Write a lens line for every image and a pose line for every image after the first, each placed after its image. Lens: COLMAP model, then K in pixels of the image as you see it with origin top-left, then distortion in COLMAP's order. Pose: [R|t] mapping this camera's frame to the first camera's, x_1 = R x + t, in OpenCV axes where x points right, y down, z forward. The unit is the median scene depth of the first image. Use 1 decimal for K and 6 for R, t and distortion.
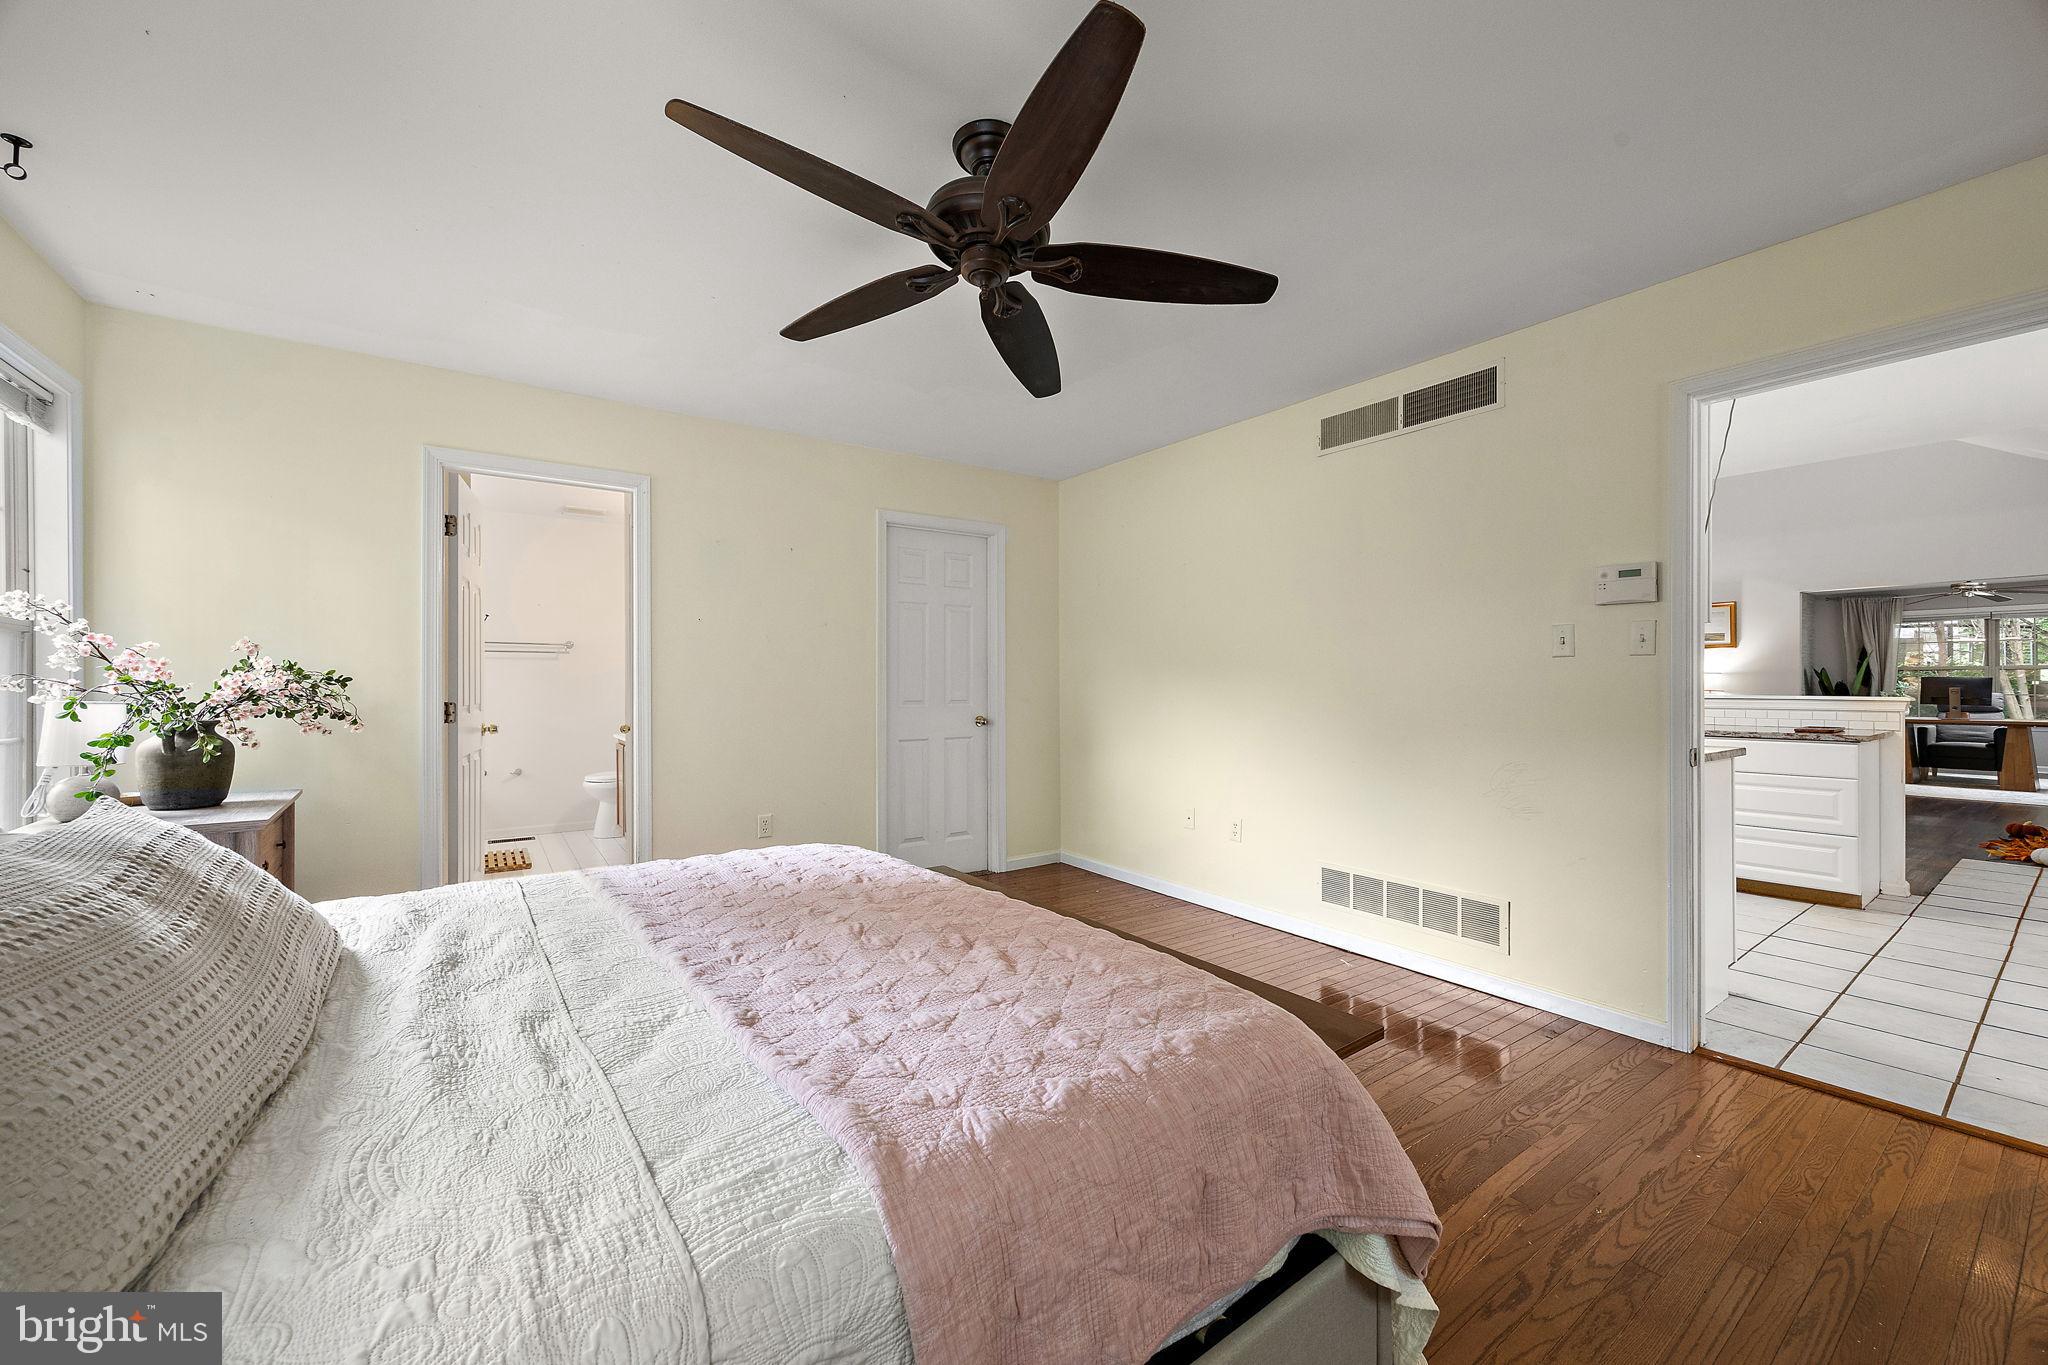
lens RADIAL K [[793.5, 0, 1028.6], [0, 793.5, 693.3], [0, 0, 1]] dist [-0.000646, -0.000125]
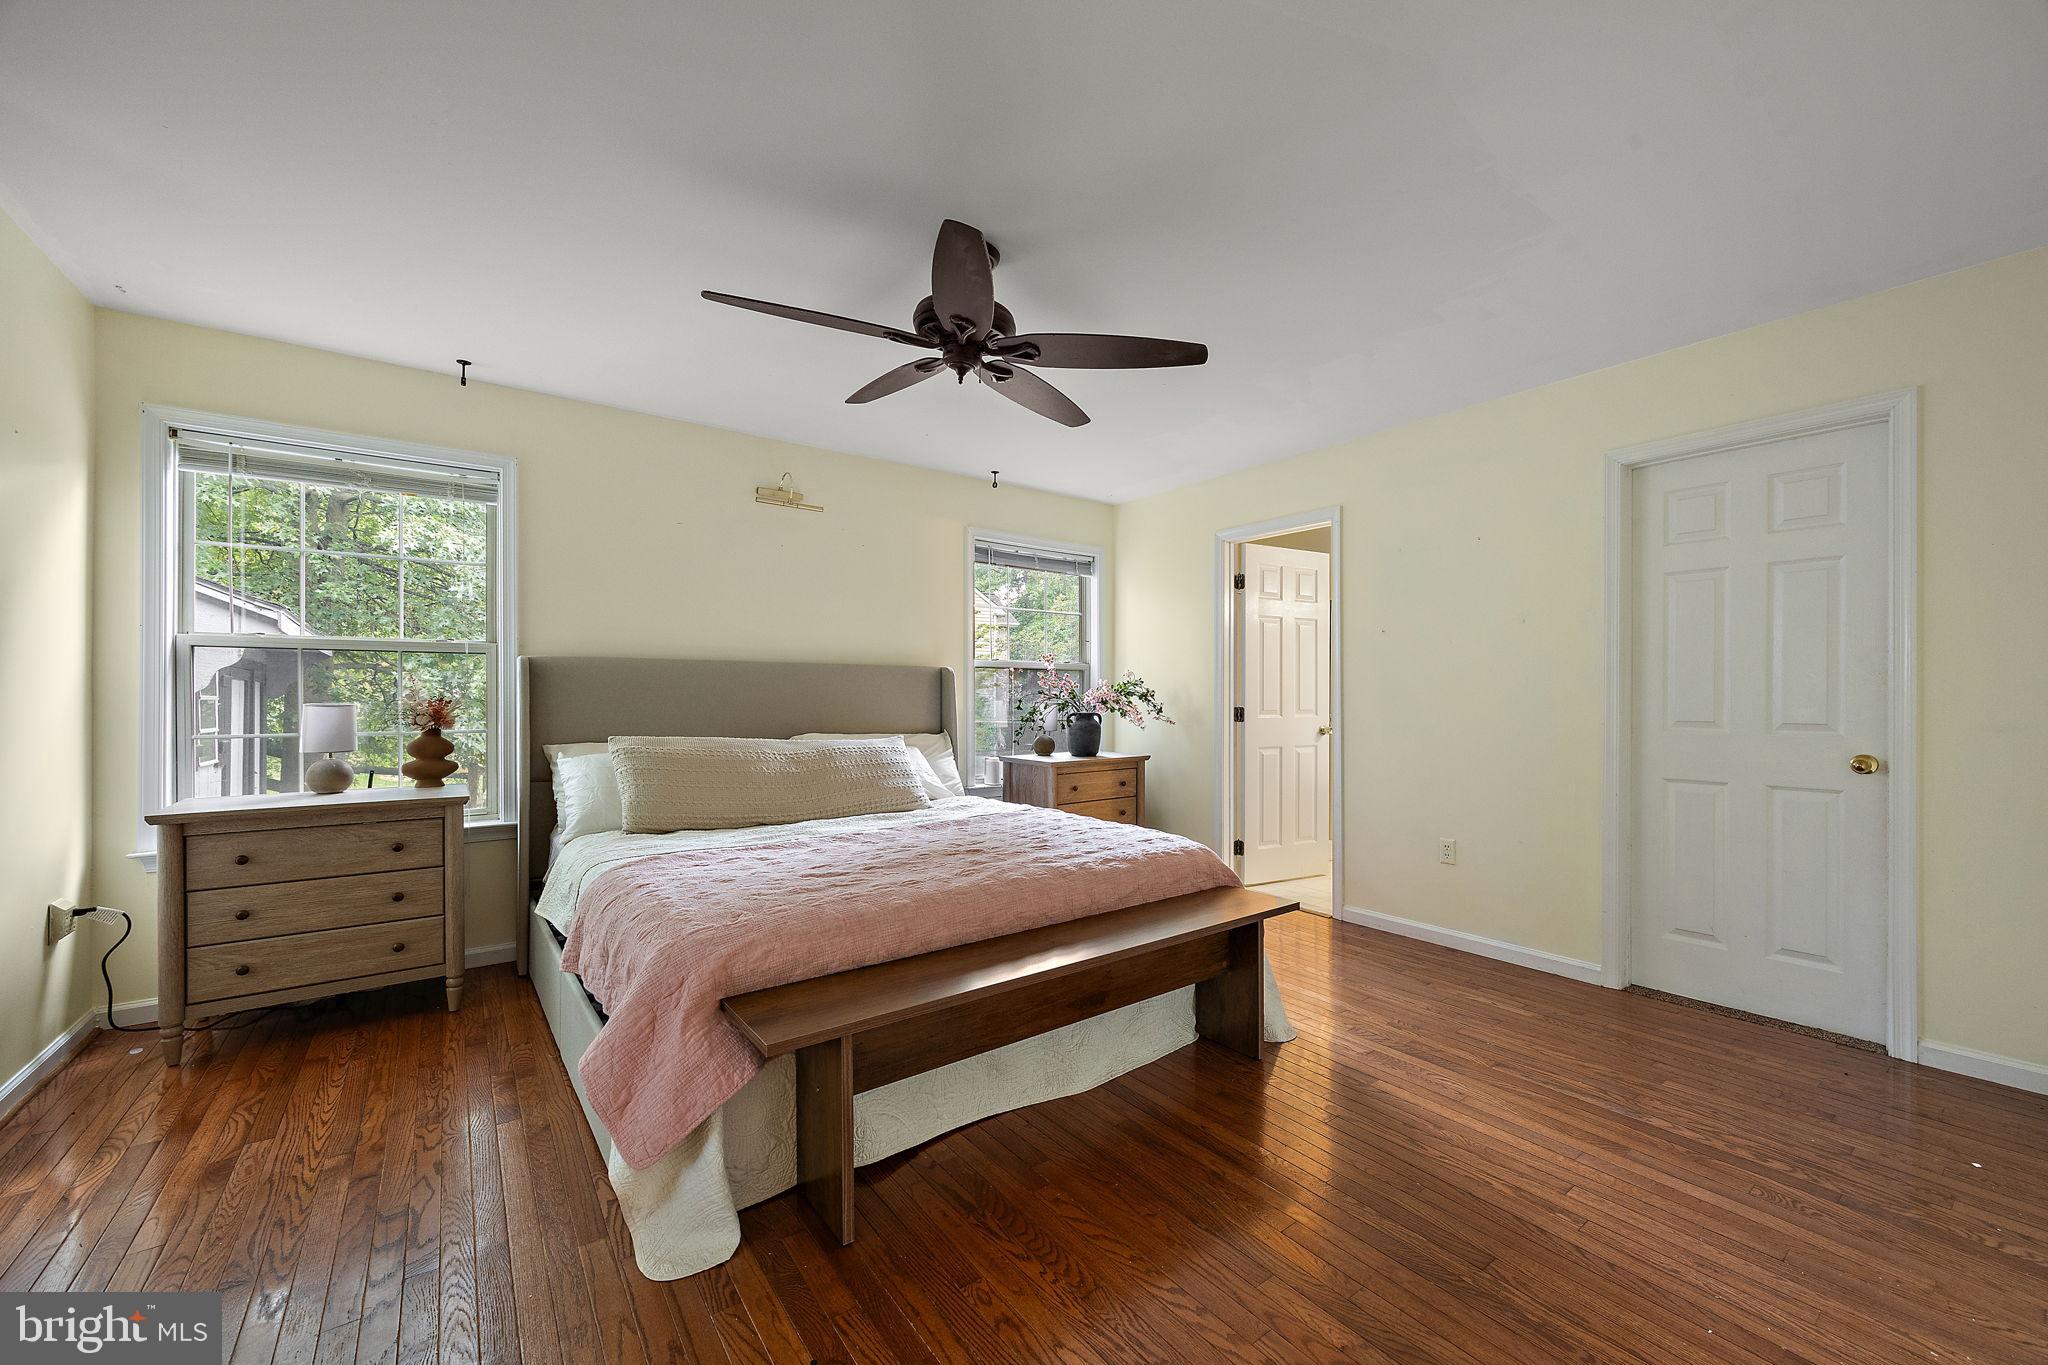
lens RADIAL K [[793.5, 0, 1028.6], [0, 793.5, 693.3], [0, 0, 1]] dist [-0.000646, -0.000125]
pose [[0.014681, 0.002763, -0.999888, 0.404674], [-0.012329, 0.999921, 0.002582, -0.006762], [0.999816, 0.012289, 0.014714, 0.355721]]
